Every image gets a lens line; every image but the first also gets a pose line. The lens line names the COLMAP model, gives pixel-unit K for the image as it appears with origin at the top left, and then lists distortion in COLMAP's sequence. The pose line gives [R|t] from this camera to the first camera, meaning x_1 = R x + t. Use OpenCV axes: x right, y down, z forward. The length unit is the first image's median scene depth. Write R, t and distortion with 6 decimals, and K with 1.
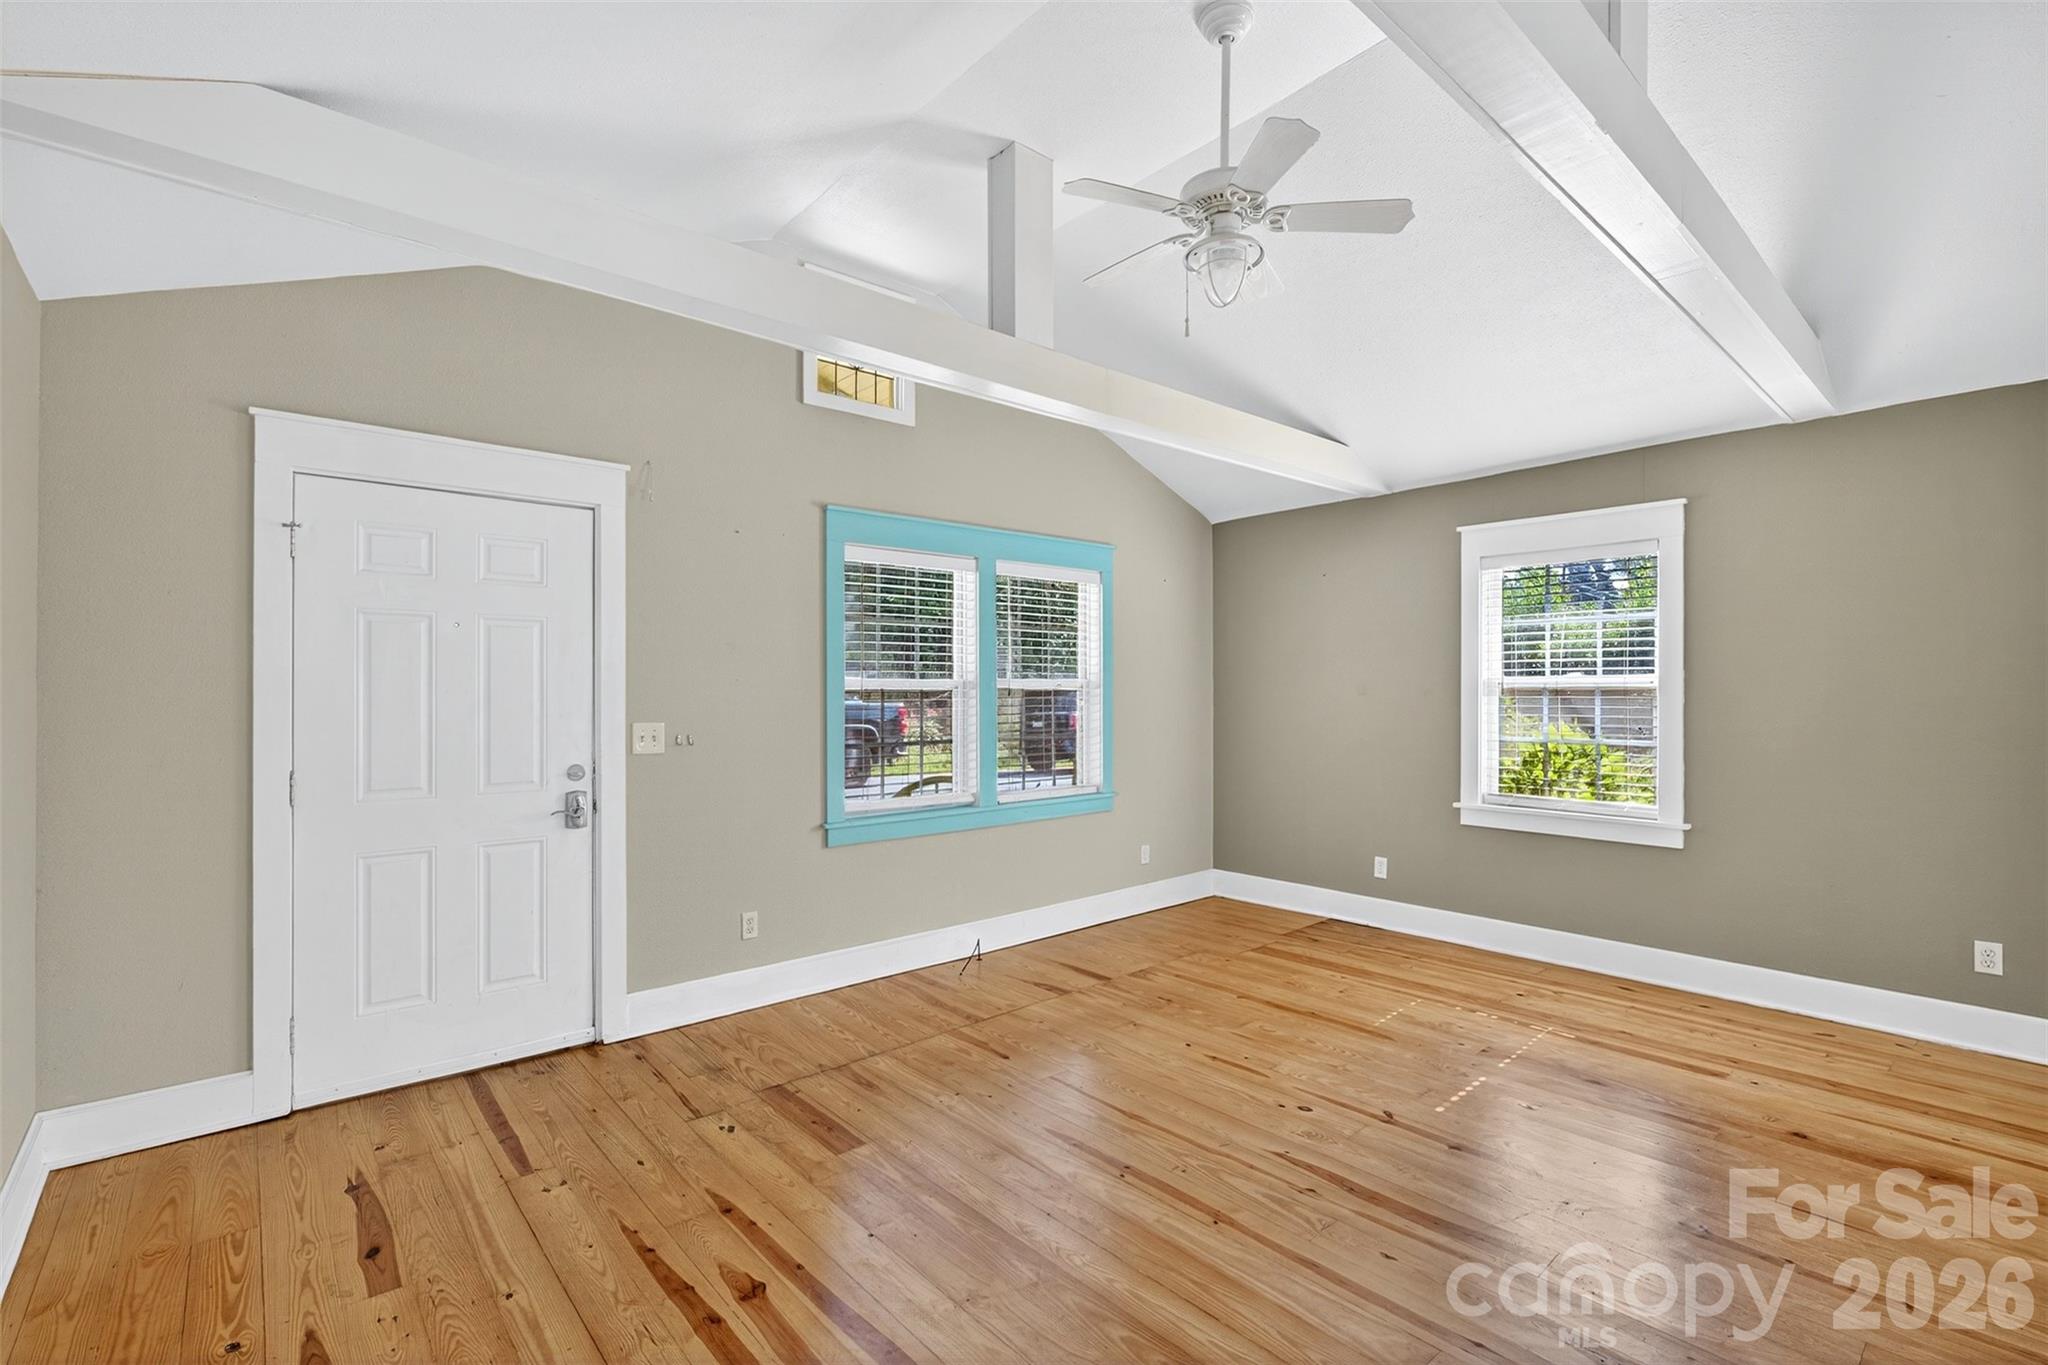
lens RADIAL K [[915.7, 0, 1018.0], [0, 915.7, 692.4], [0, 0, 1]] dist [-0.013630, 0.004222]
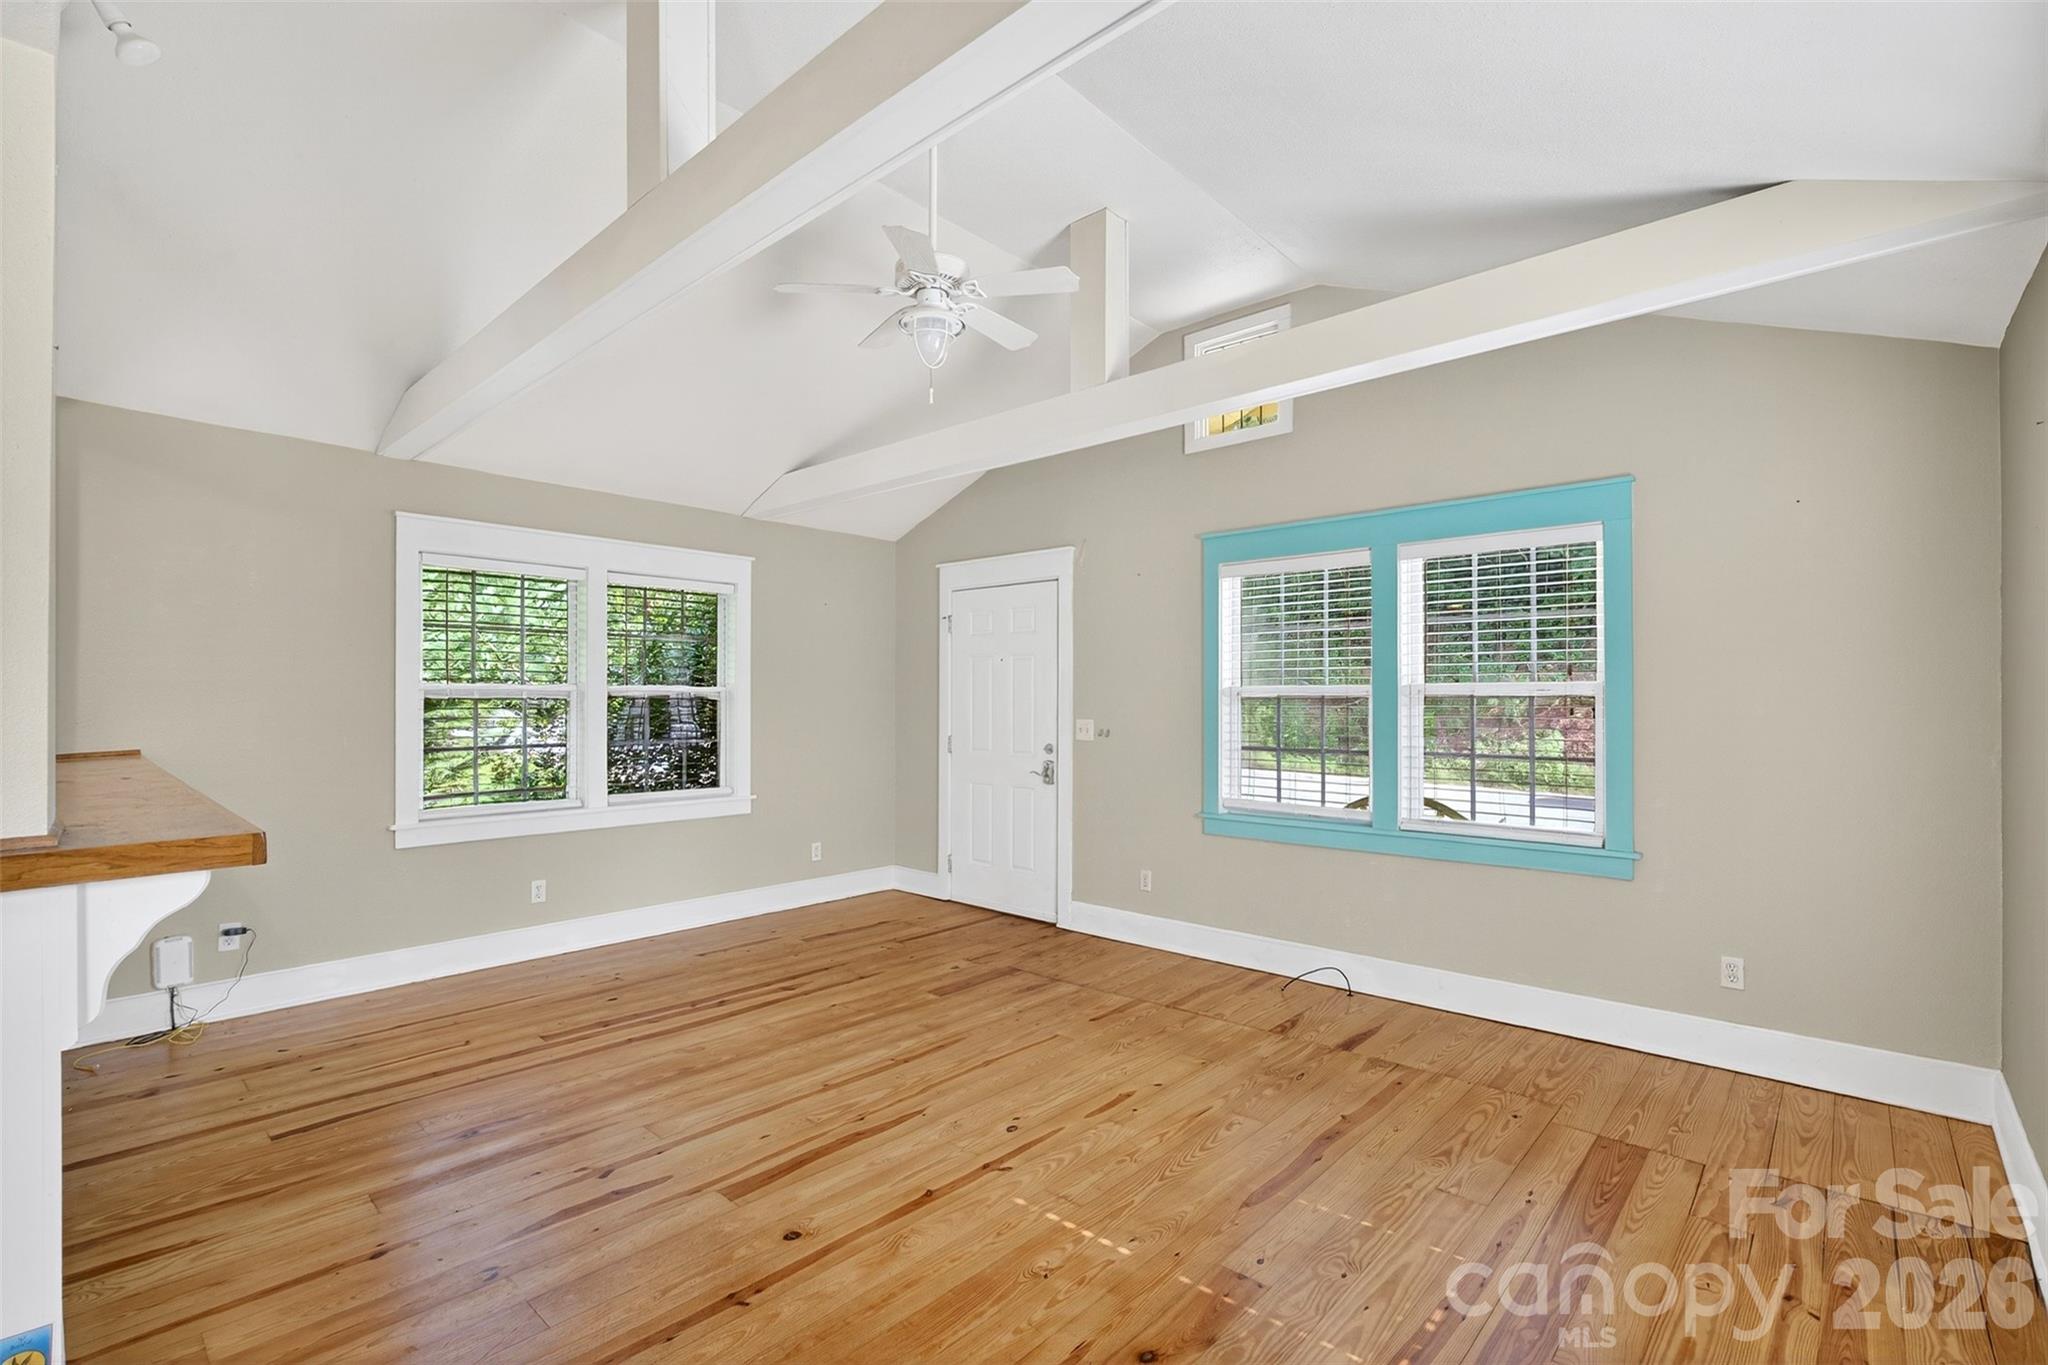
lens RADIAL K [[915.7, 0, 1012.4], [0, 915.7, 699.2], [0, 0, 1]] dist [-0.013630, 0.004222]
pose [[0.117747, 0.002140, -0.993041, 0.983854], [-0.002622, 0.999995, 0.001845, -0.001259], [0.993040, 0.002386, 0.117752, 0.682005]]
